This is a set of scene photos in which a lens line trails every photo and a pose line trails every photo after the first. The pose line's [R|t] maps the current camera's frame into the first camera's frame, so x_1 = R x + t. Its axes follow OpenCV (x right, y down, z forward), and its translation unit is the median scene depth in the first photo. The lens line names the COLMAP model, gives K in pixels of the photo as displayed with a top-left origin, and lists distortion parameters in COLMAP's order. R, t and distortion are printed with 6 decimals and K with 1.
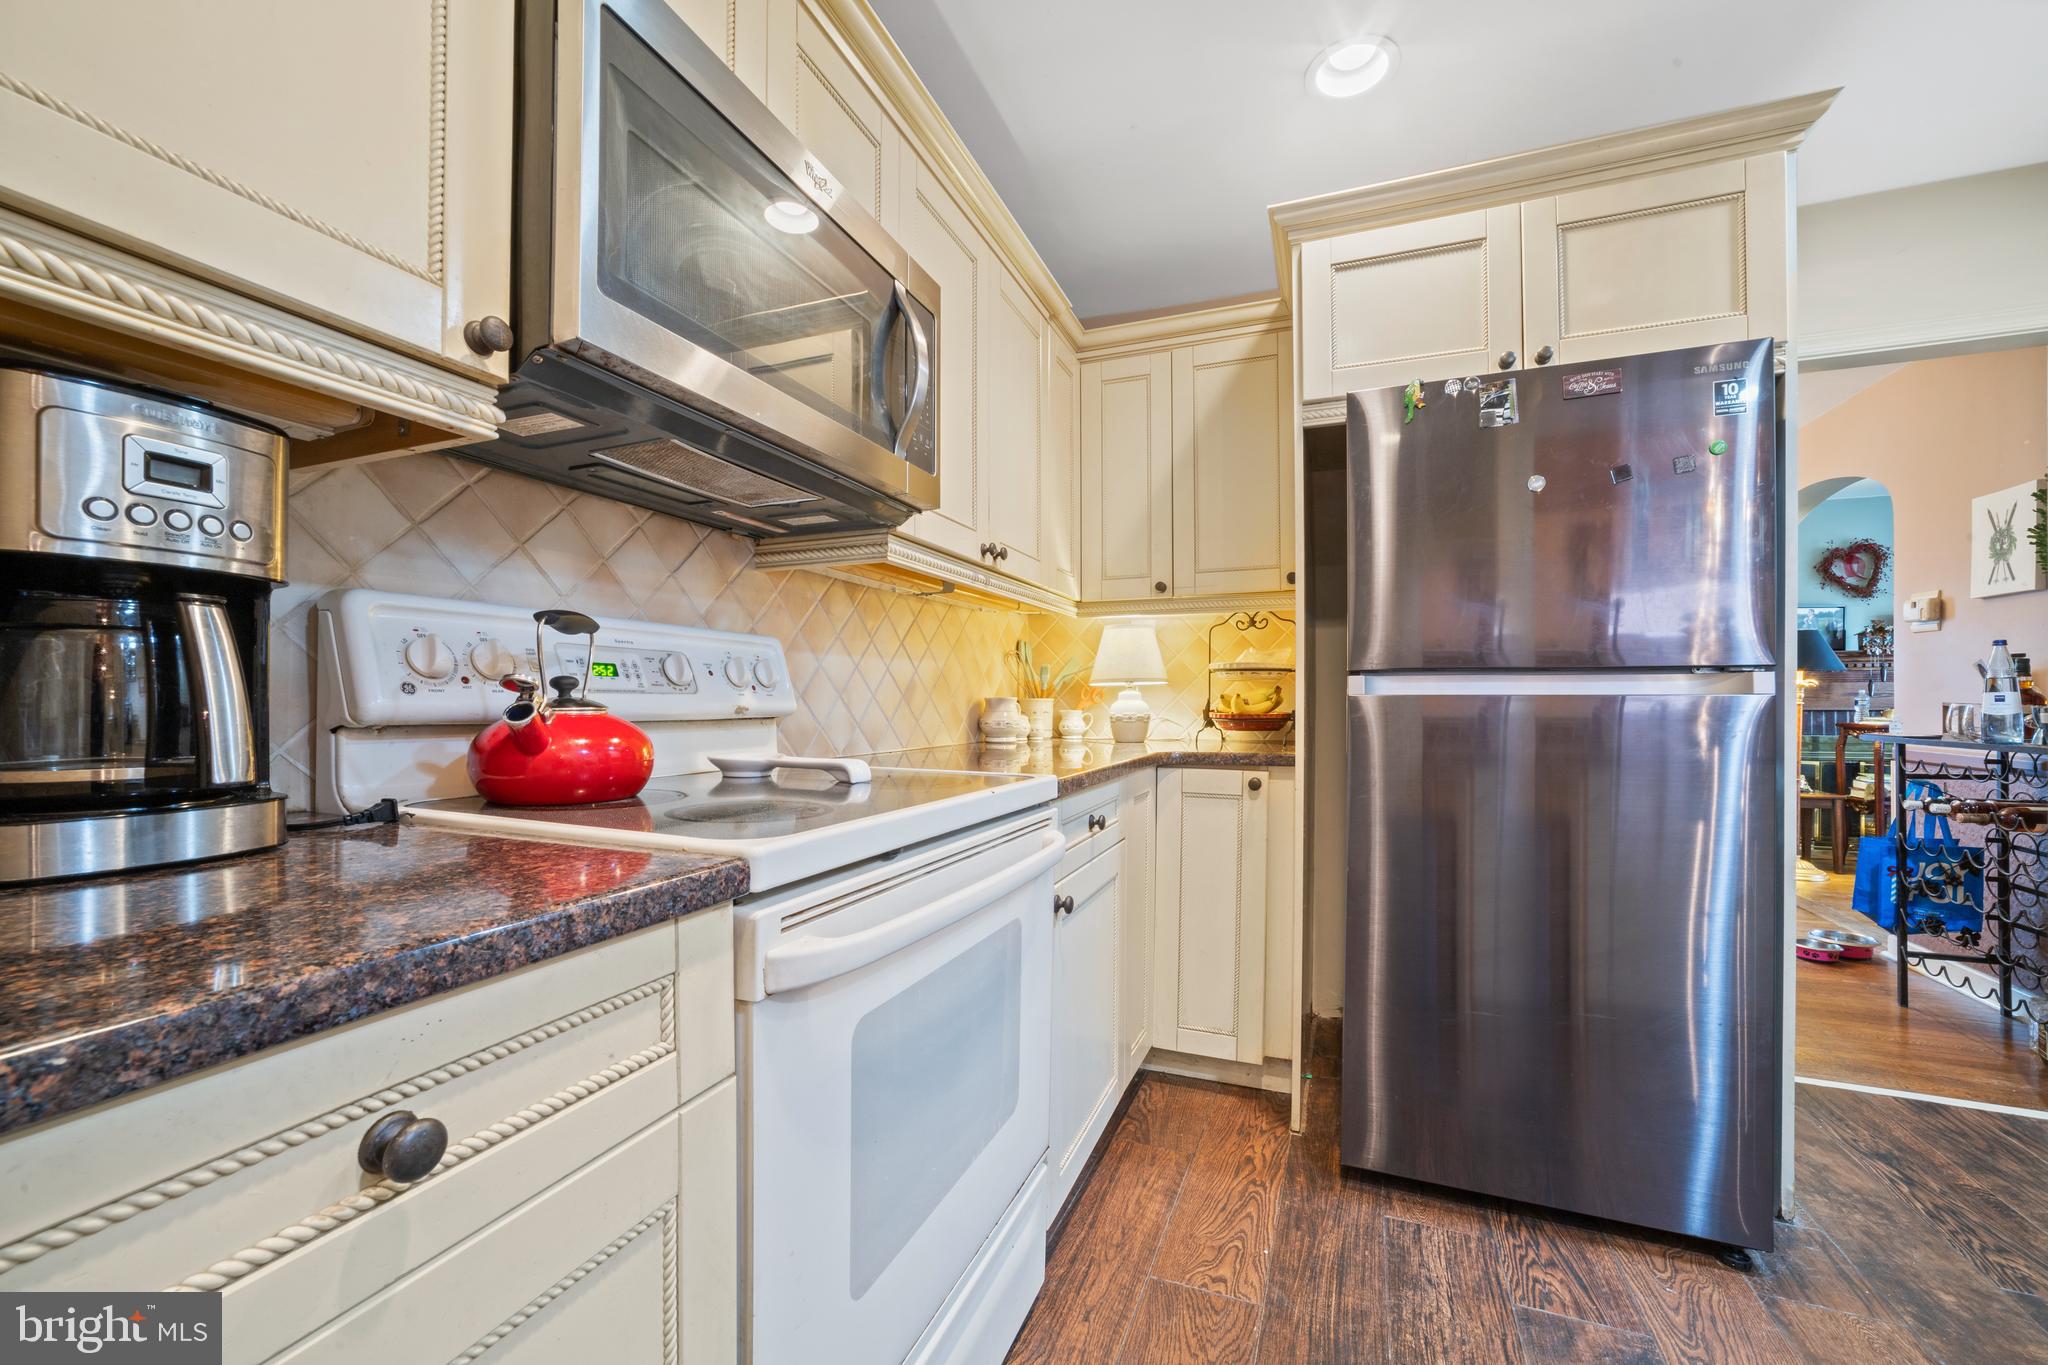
lens RADIAL K [[799.6, 0, 1020.5], [0, 799.6, 696.5], [0, 0, 1]] dist [-0.004286, -0.000016]
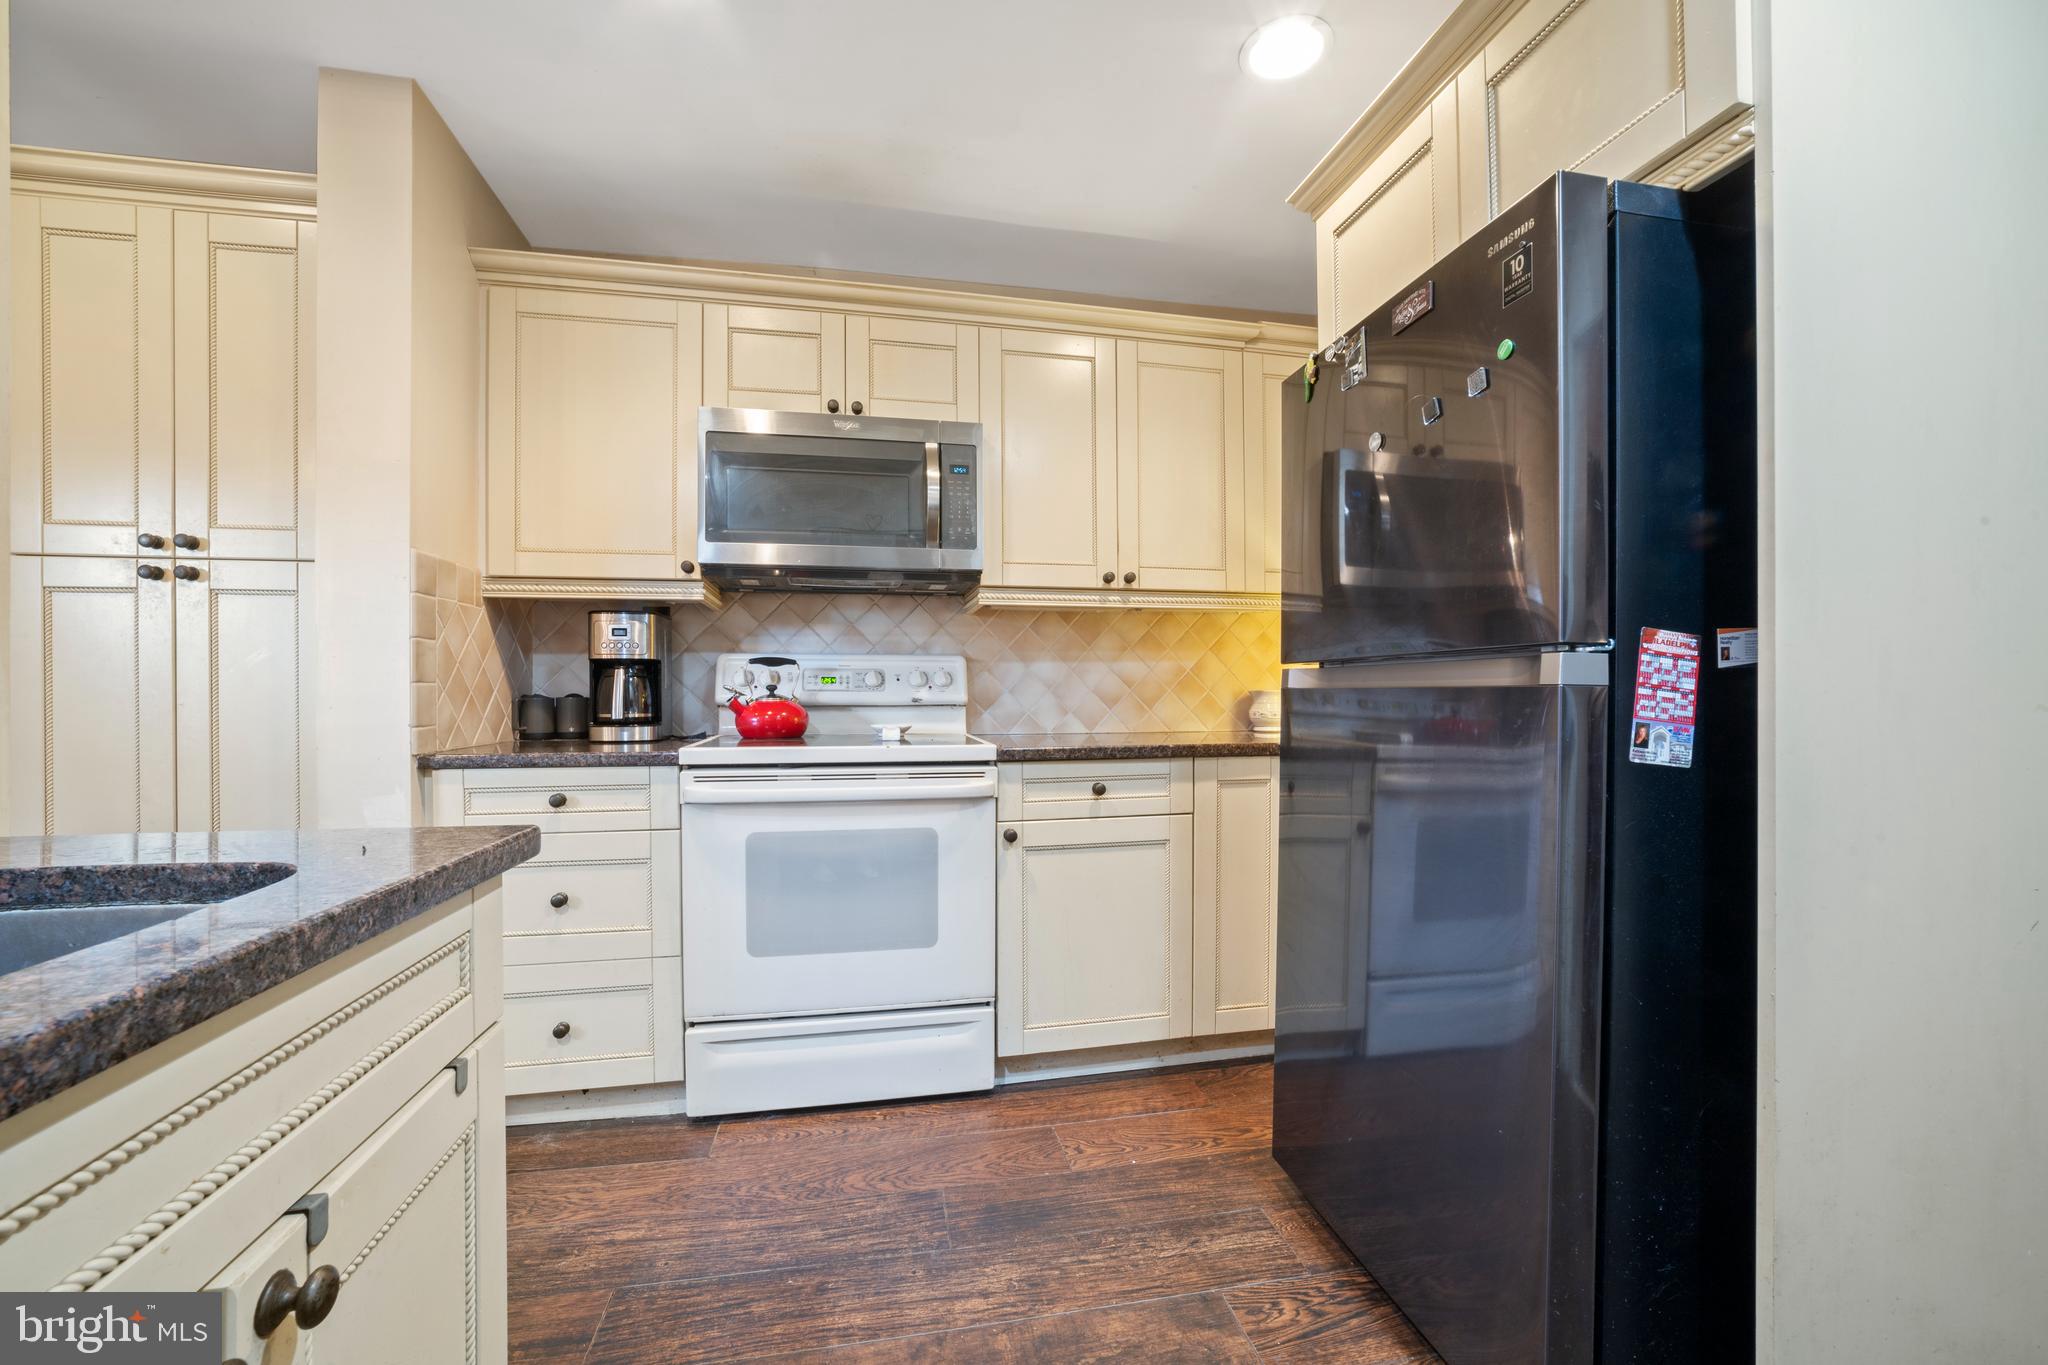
lens RADIAL K [[799.6, 0, 1020.7], [0, 799.6, 689.2], [0, 0, 1]] dist [-0.004286, -0.000016]
pose [[0.550747, -0.005859, -0.834652, 1.299218], [0.006455, 0.999975, -0.002760, 0.000198], [0.834647, -0.003868, 0.550771, 0.227985]]
